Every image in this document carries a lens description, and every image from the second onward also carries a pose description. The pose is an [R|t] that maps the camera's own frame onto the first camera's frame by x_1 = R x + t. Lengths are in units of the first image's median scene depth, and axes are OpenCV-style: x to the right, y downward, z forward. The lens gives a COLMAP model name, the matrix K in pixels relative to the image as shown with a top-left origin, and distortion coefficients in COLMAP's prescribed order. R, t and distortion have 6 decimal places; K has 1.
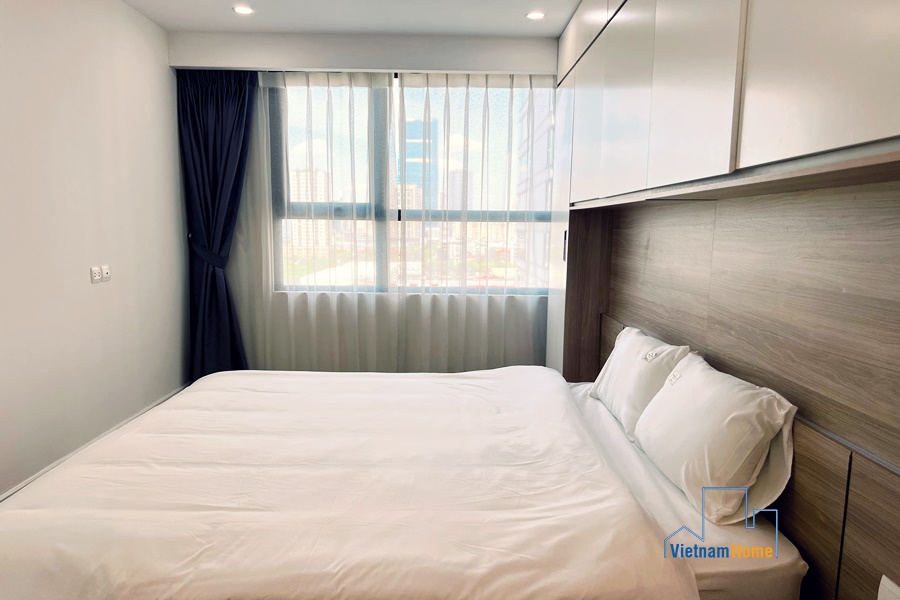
lens RADIAL K [[675.0, 0, 452.6], [0, 675.0, 313.4], [0, 0, 1]] dist [0.099998, -0.121363]
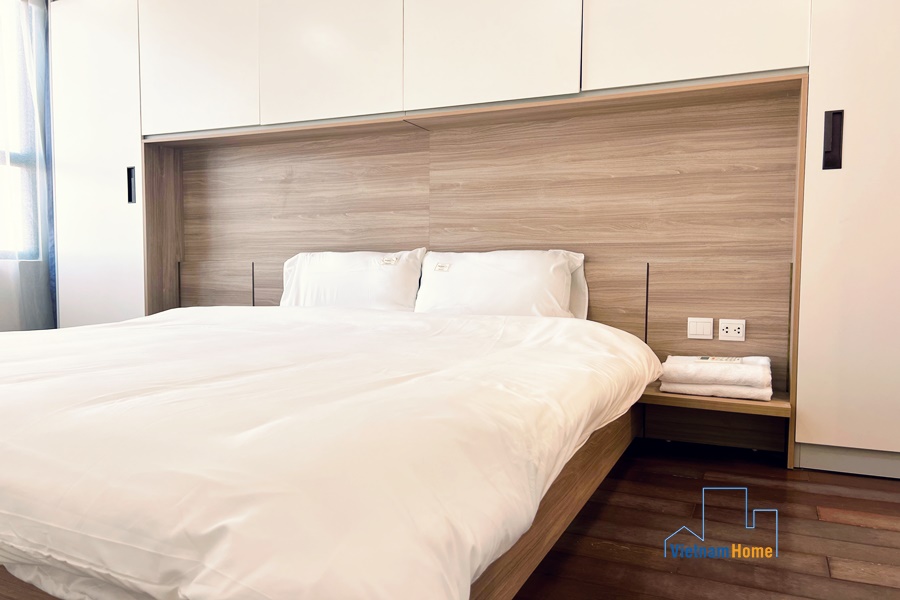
lens RADIAL K [[675.0, 0, 452.6], [0, 675.0, 313.4], [0, 0, 1]] dist [0.099998, -0.121363]
pose [[0.429030, -0.073931, 0.900260, -0.640331], [0.114075, 0.993100, 0.027192, 0.119527], [-0.896058, 0.091031, 0.434504, 0.374181]]
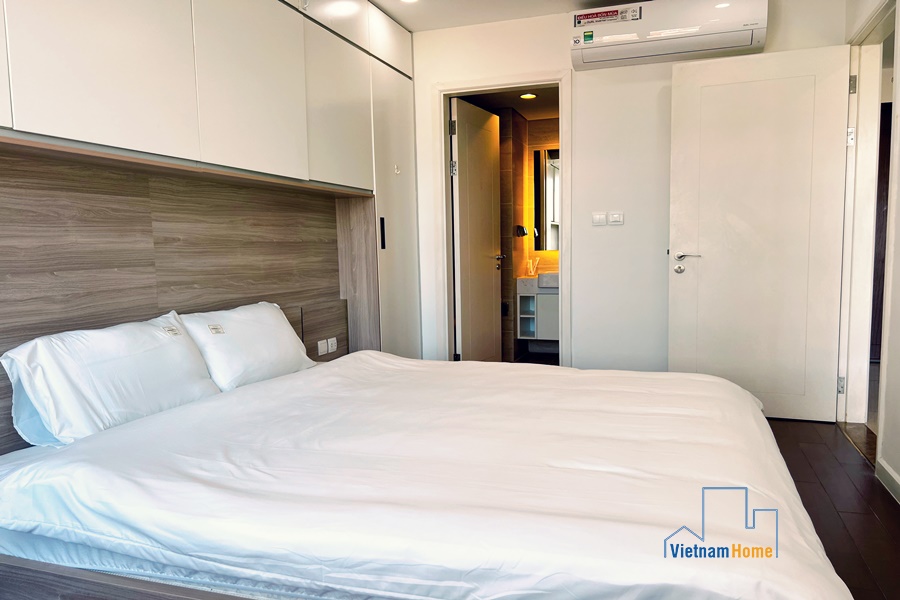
lens RADIAL K [[675.0, 0, 452.6], [0, 675.0, 313.4], [0, 0, 1]] dist [0.099998, -0.121363]
pose [[-0.939443, -0.028217, 0.341542, -0.376792], [0.049178, 0.975191, 0.215833, -0.135594], [-0.339159, 0.219559, -0.914749, 1.578260]]
